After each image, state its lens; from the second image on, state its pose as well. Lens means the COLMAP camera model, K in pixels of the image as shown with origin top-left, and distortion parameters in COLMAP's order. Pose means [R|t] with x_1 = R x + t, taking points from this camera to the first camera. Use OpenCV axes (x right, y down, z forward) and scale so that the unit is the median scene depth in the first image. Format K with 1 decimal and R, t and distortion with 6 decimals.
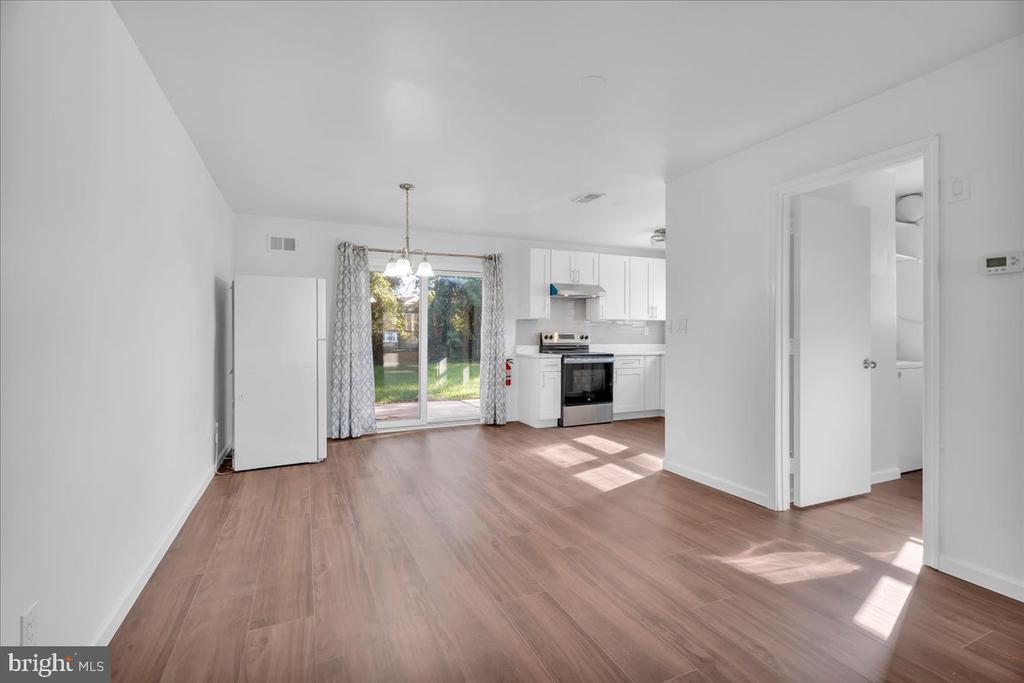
lens RADIAL K [[457.8, 0, 506.2], [0, 457.8, 332.8], [0, 0, 1]] dist [0.001325, -0.001515]
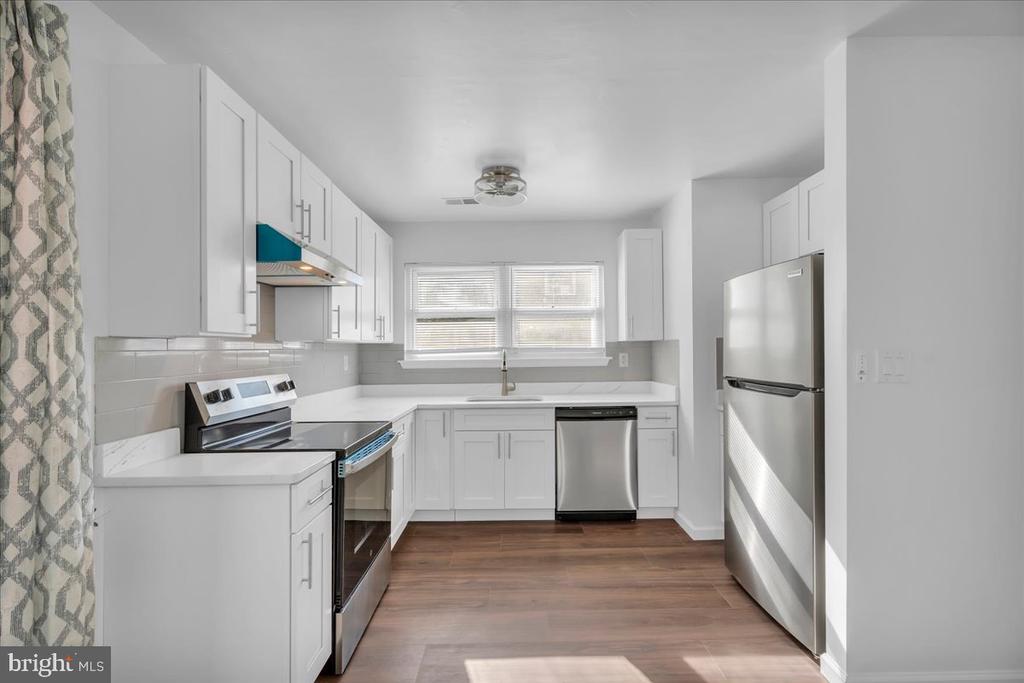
lens RADIAL K [[457.8, 0, 516.5], [0, 457.8, 339.9], [0, 0, 1]] dist [0.001325, -0.001515]
pose [[0.398371, 0.016004, 0.917085, -0.177875], [0.005519, 0.999788, -0.019844, -0.033529], [-0.917208, 0.012967, 0.398198, 1.107138]]
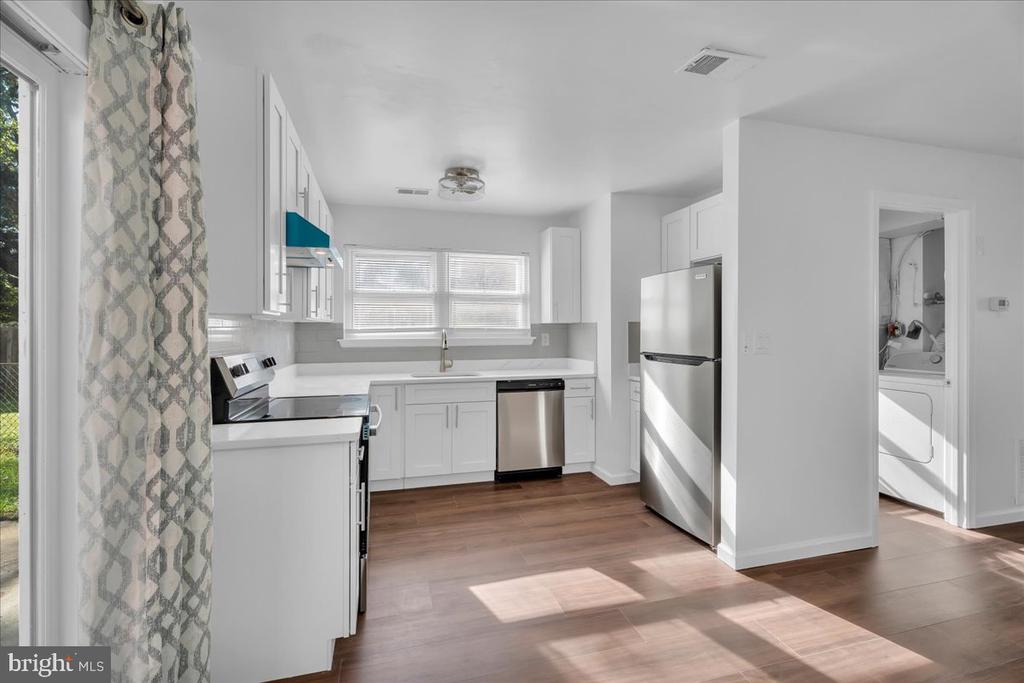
lens RADIAL K [[457.8, 0, 518.1], [0, 457.8, 320.9], [0, 0, 1]] dist [0.001325, -0.001515]
pose [[0.131854, 0.020991, 0.991047, -0.329110], [-0.003518, 0.999779, -0.020708, -0.031419], [-0.991263, -0.000756, 0.131898, 1.214192]]
